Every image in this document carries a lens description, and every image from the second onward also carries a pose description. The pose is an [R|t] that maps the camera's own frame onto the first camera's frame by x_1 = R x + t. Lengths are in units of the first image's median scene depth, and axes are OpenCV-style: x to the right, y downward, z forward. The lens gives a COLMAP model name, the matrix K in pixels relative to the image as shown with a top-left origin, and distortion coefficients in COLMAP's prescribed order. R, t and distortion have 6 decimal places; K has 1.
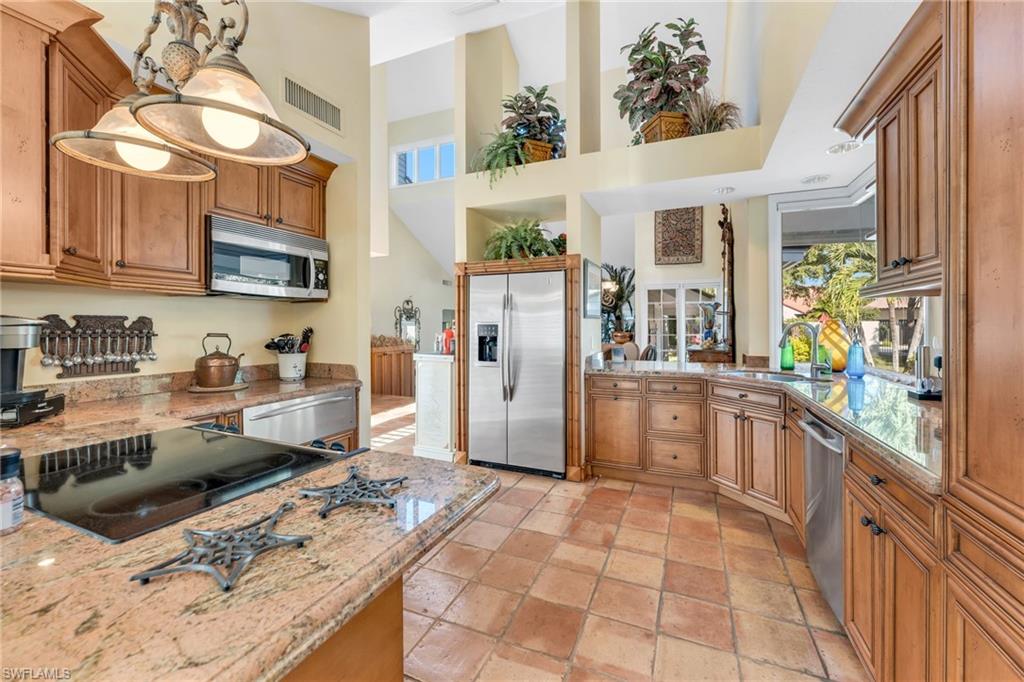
lens RADIAL K [[409.7, 0, 516.6], [0, 409.7, 322.8], [0, 0, 1]] dist [-0.000600, -0.000152]
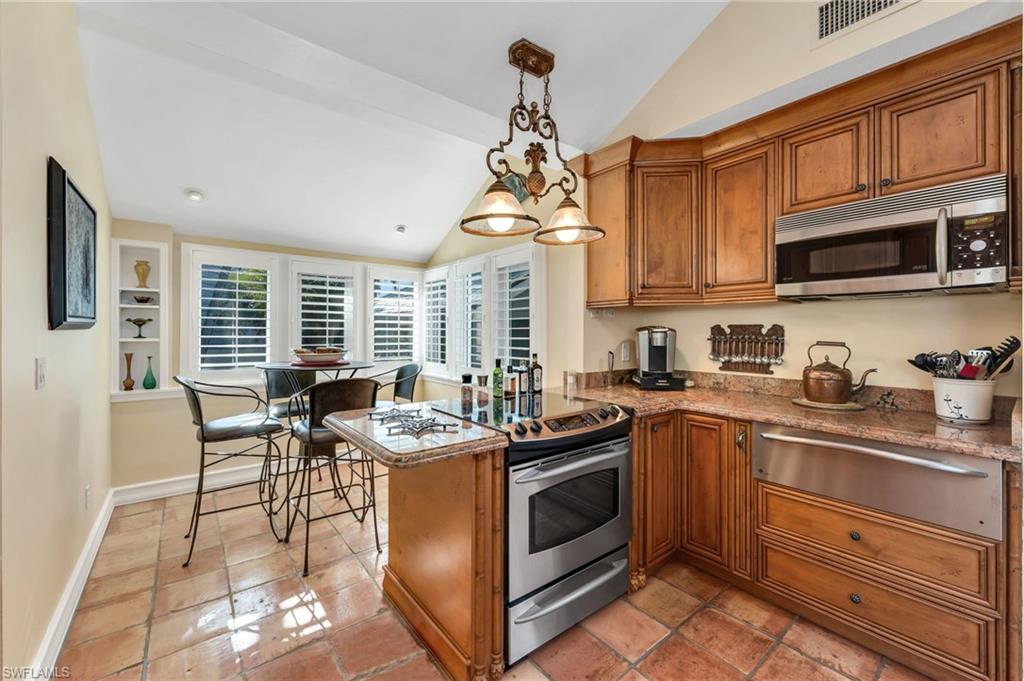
lens RADIAL K [[409.7, 0, 511.4], [0, 409.7, 334.7], [0, 0, 1]] dist [-0.000600, -0.000152]
pose [[-0.478439, 0.000155, -0.878121, 0.411134], [-0.002461, 0.999996, 0.001517, 0.012094], [0.878117, 0.002887, -0.478436, 0.923685]]
